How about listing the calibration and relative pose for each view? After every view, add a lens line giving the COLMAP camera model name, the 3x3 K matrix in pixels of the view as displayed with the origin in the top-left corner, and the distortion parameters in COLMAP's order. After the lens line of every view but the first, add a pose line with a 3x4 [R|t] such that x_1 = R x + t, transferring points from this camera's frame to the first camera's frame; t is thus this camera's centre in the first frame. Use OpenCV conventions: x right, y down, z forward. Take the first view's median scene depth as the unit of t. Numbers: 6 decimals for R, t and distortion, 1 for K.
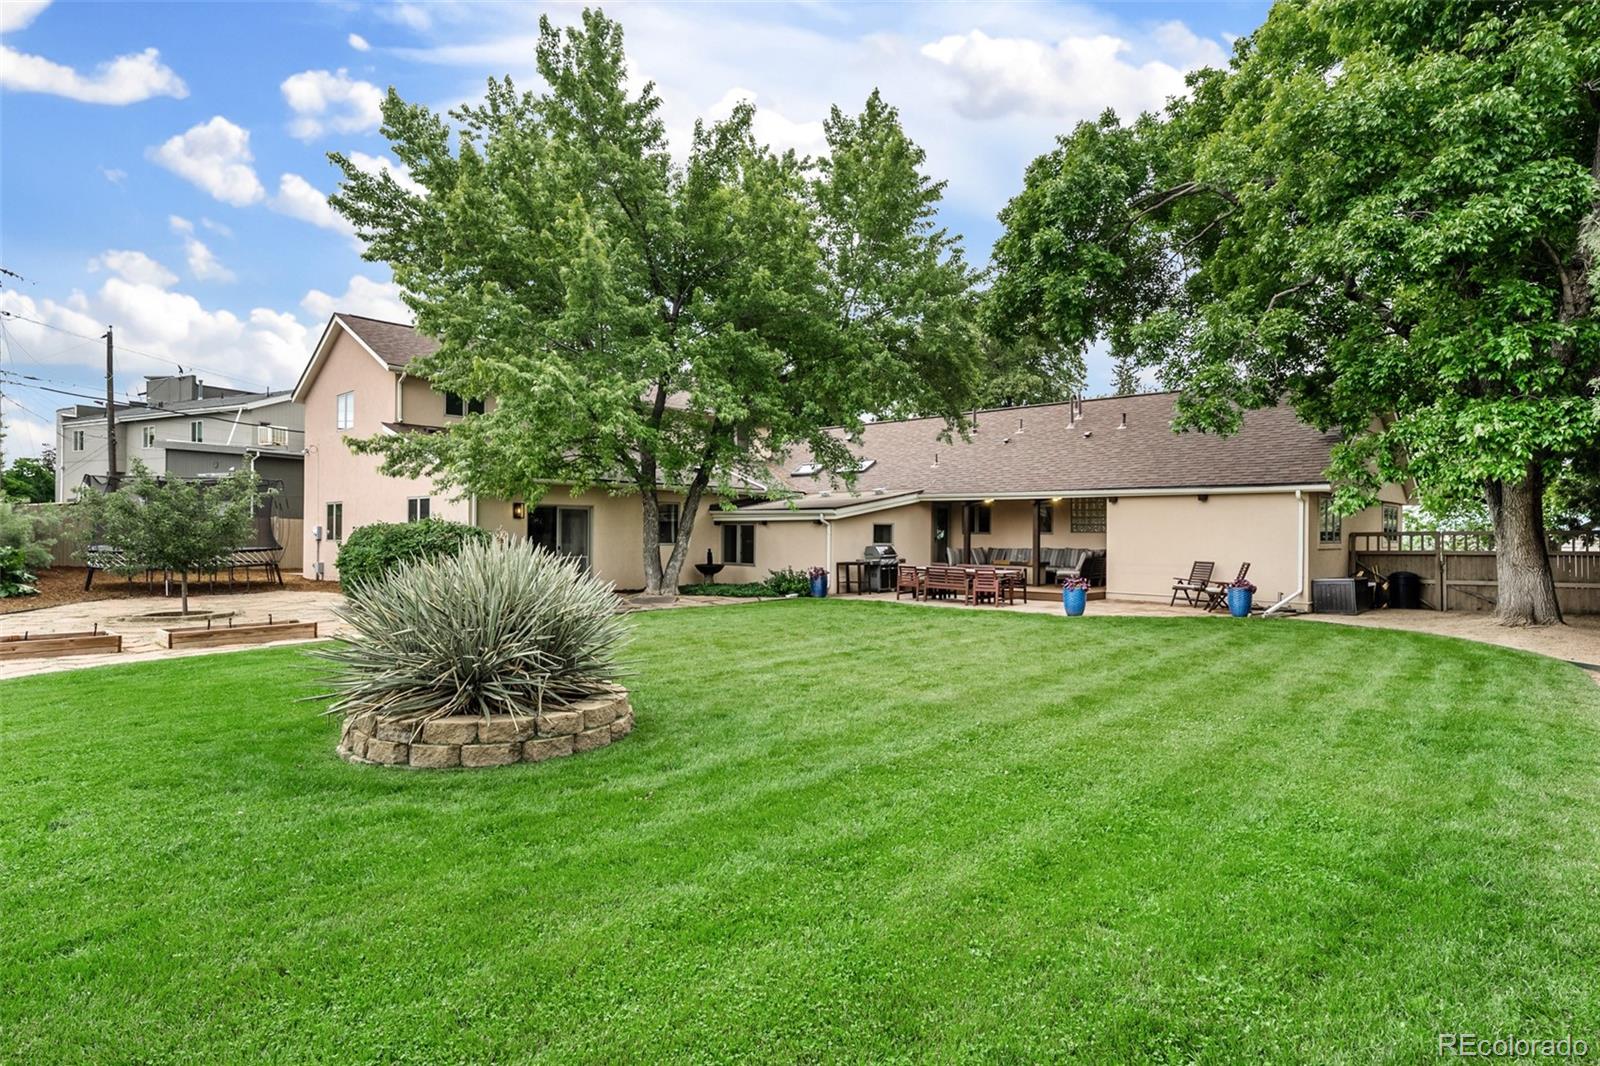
lens RADIAL K [[908.7, 0, 796.8], [0, 908.7, 535.5], [0, 0, 1]] dist [0.004623, 0.000157]
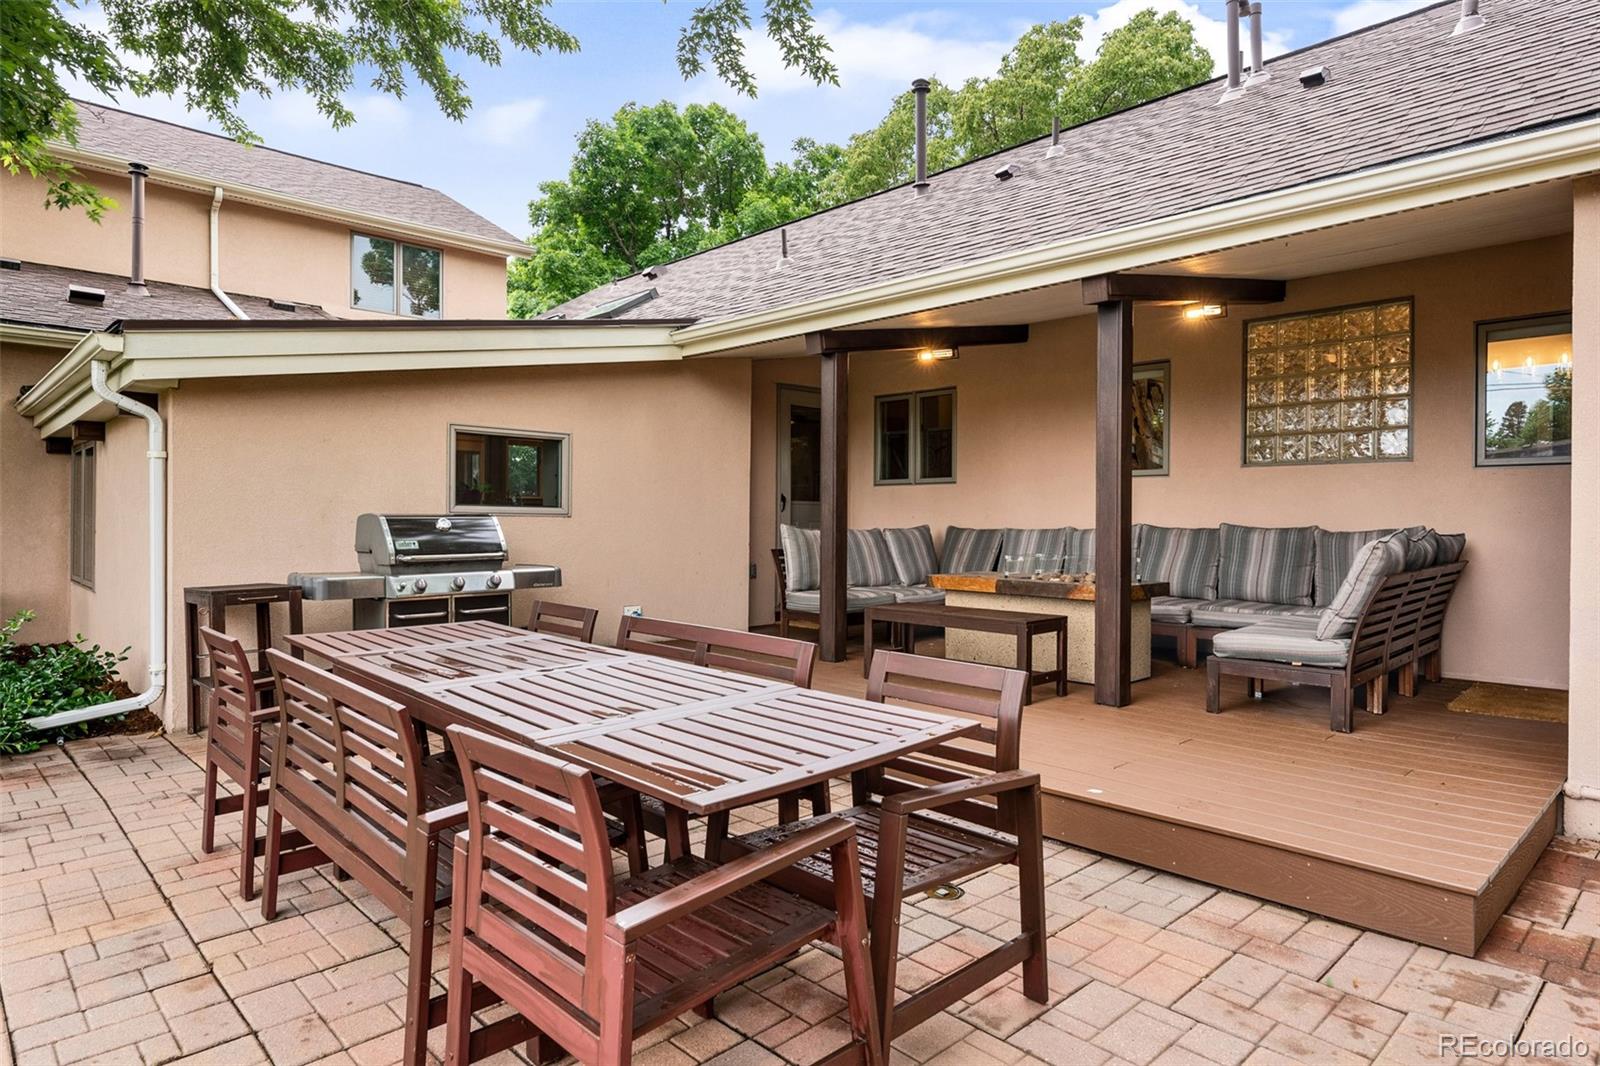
lens RADIAL K [[920.2, 0, 804.9], [0, 920.2, 523.6], [0, 0, 1]] dist [-0.005652, -0.000374]
pose [[0.997418, -0.001170, -0.071809, 0.203177], [0.001179, 0.999999, 0.000089, 0.013607], [0.071809, -0.000174, 0.997418, 0.763709]]
